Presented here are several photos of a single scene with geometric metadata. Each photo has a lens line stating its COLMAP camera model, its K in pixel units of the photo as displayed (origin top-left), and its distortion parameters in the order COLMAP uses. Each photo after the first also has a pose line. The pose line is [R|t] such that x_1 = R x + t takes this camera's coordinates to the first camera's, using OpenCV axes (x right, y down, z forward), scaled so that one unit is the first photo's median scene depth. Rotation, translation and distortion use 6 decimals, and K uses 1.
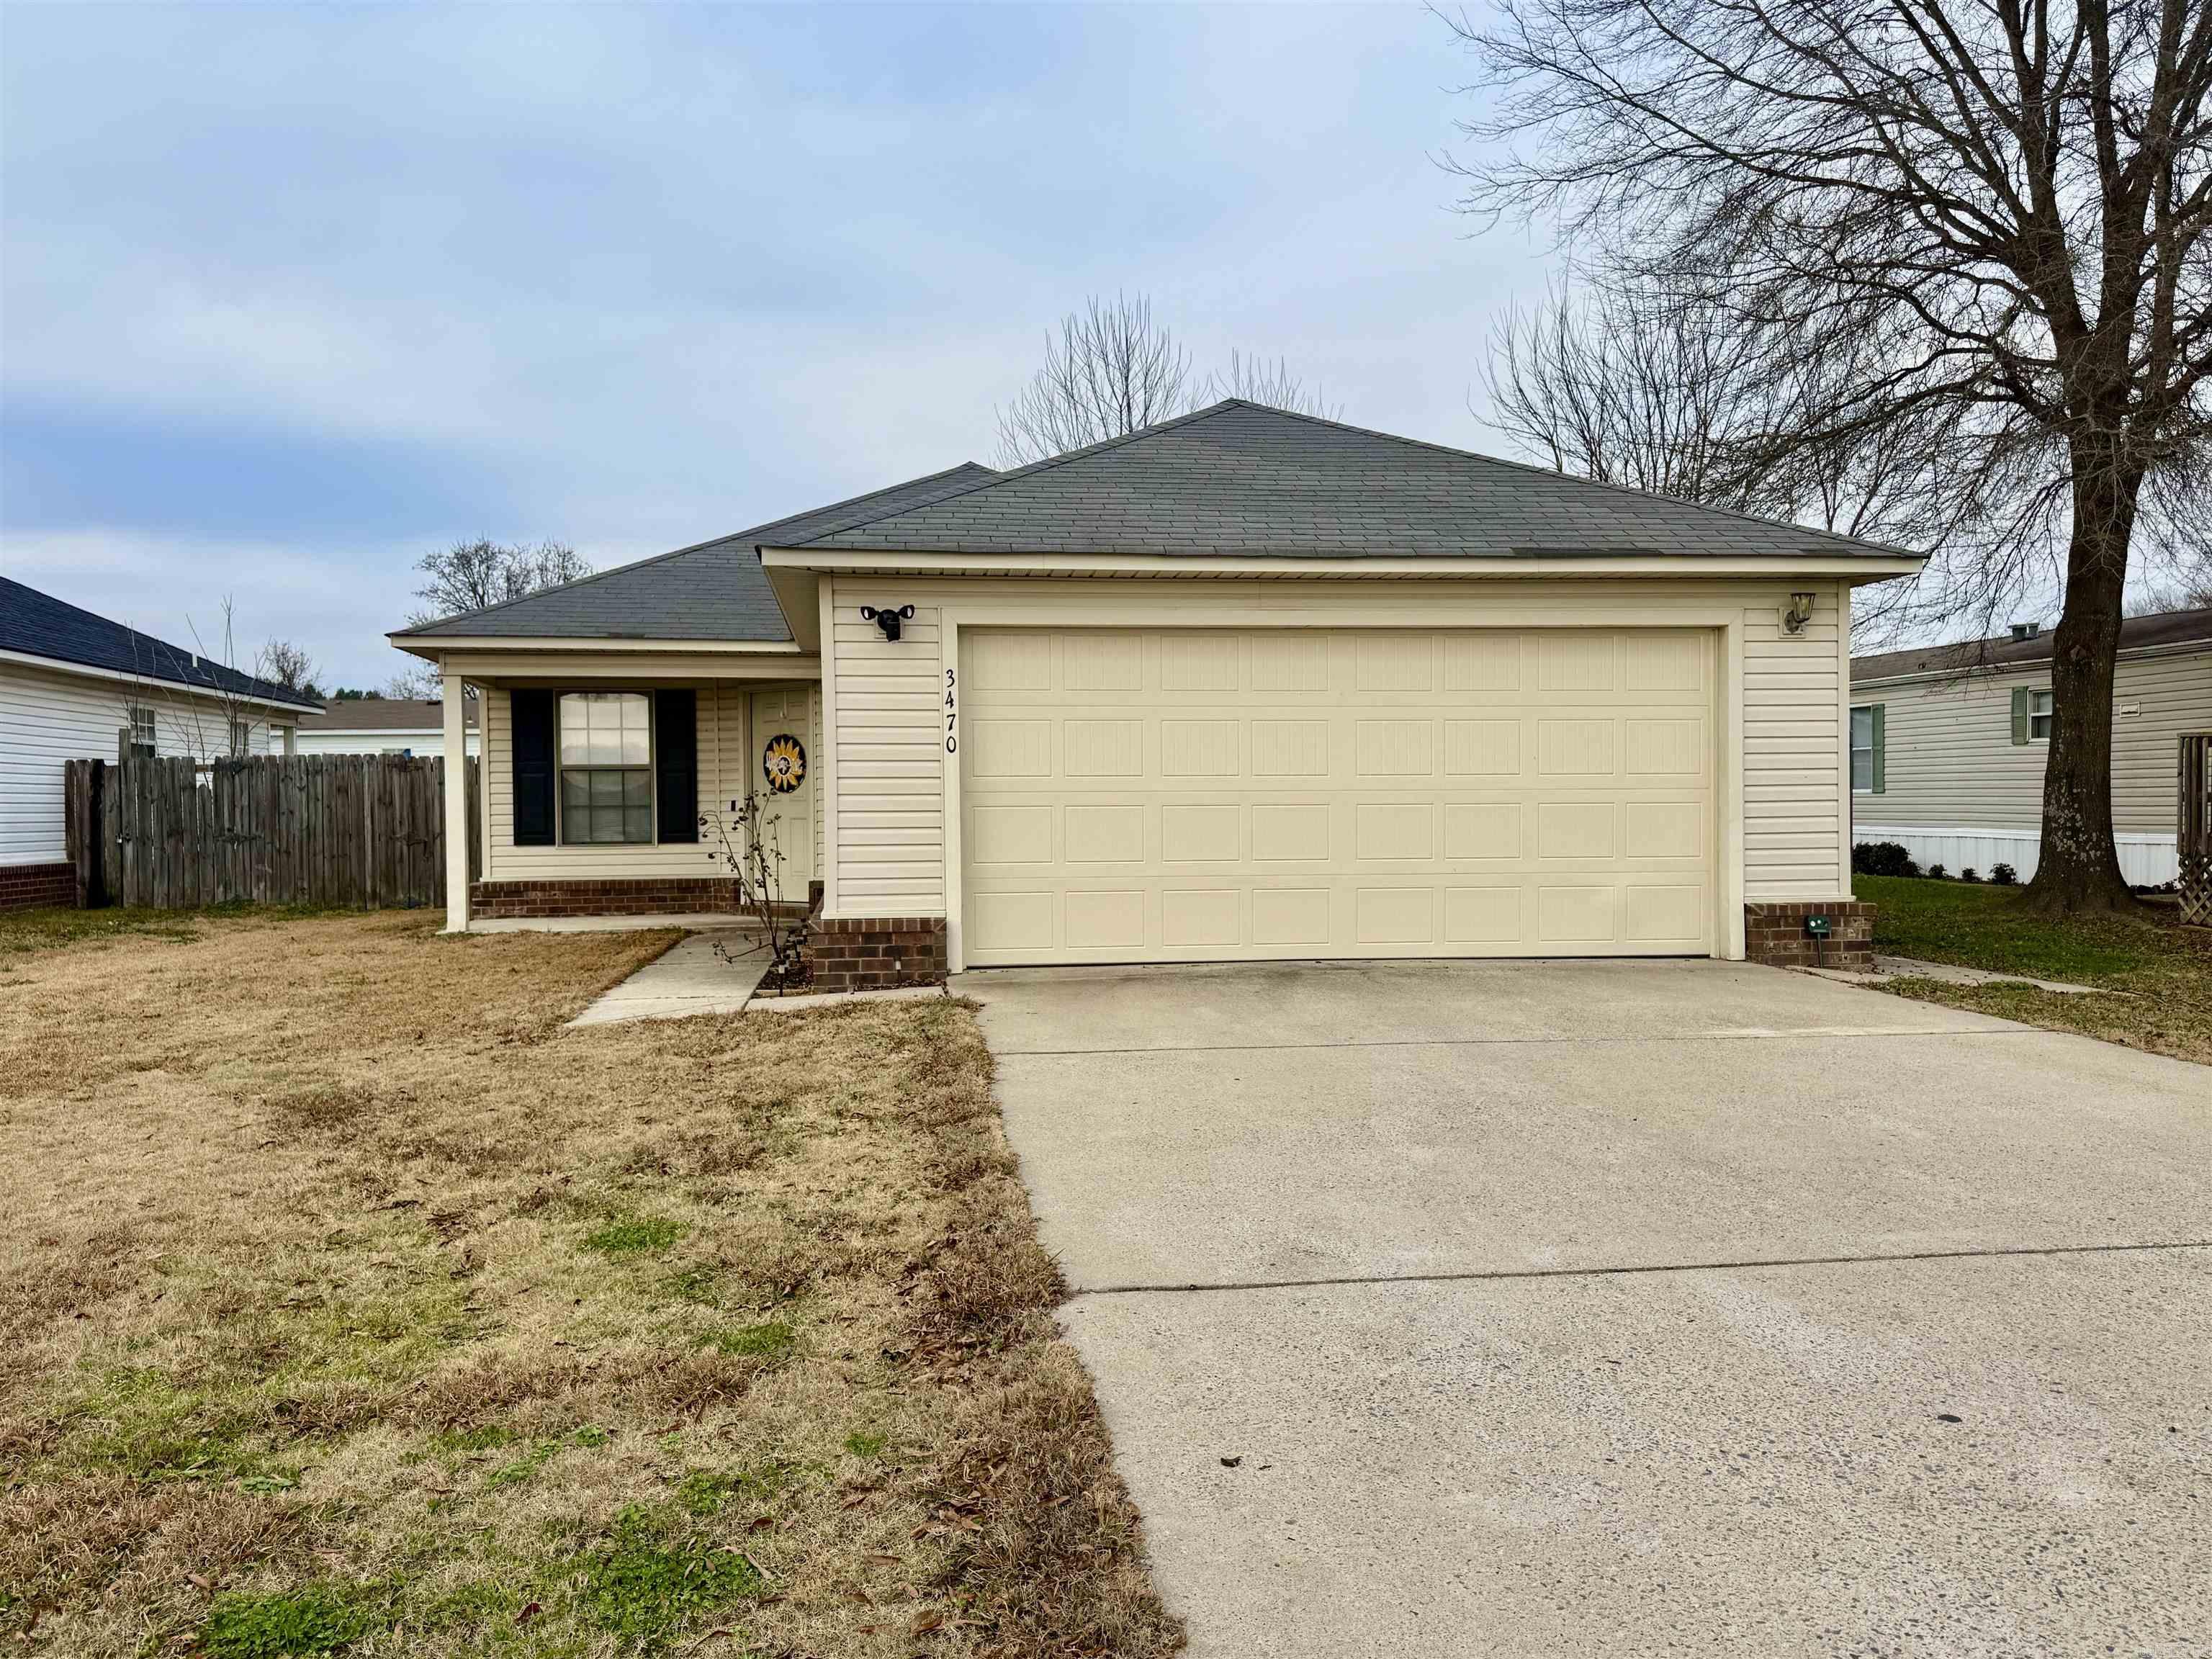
lens RADIAL K [[1657.1, 0, 1106.0], [0, 1657.1, 829.5], [0, 0, 1]] dist [0.149757, -0.260004]
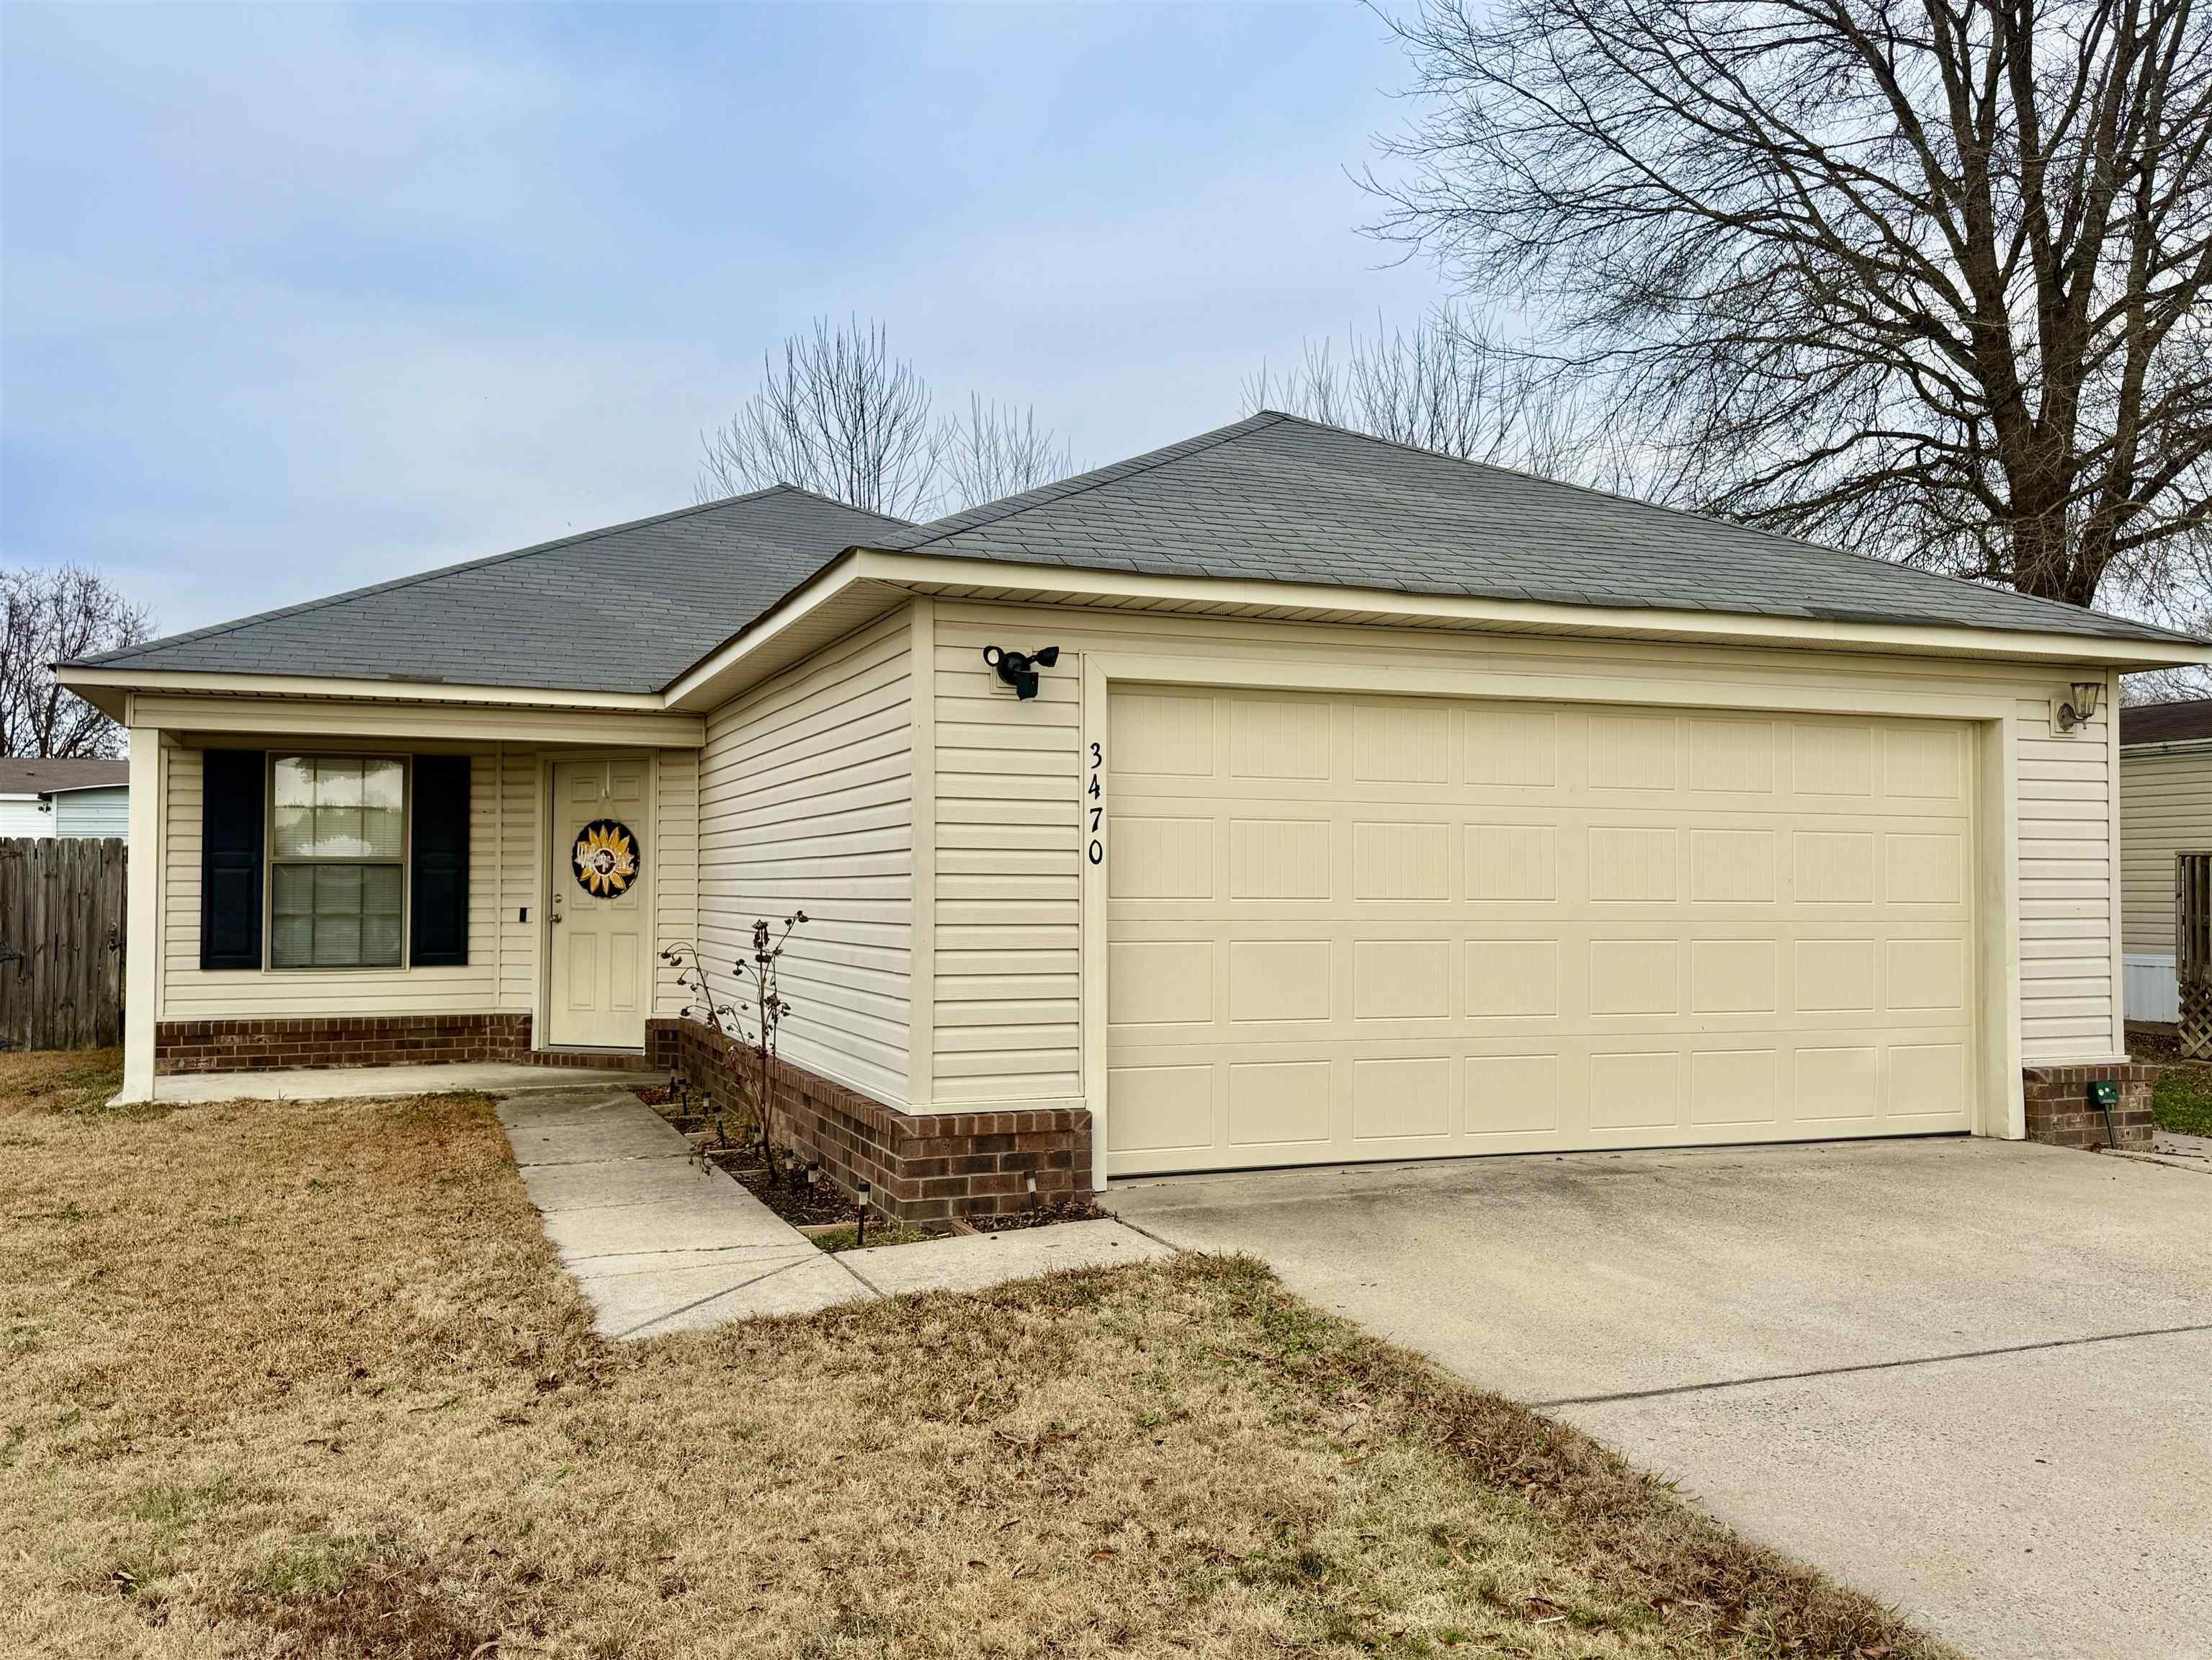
lens RADIAL K [[1751.2, 0, 1106.0], [0, 1751.2, 830.0], [0, 0, 1]] dist [0.118479, -0.209712]
pose [[0.972166, 0.019428, 0.233485, -0.165055], [-0.007976, 0.998723, -0.049893, -0.015577], [-0.234156, 0.046641, 0.971080, 0.191776]]
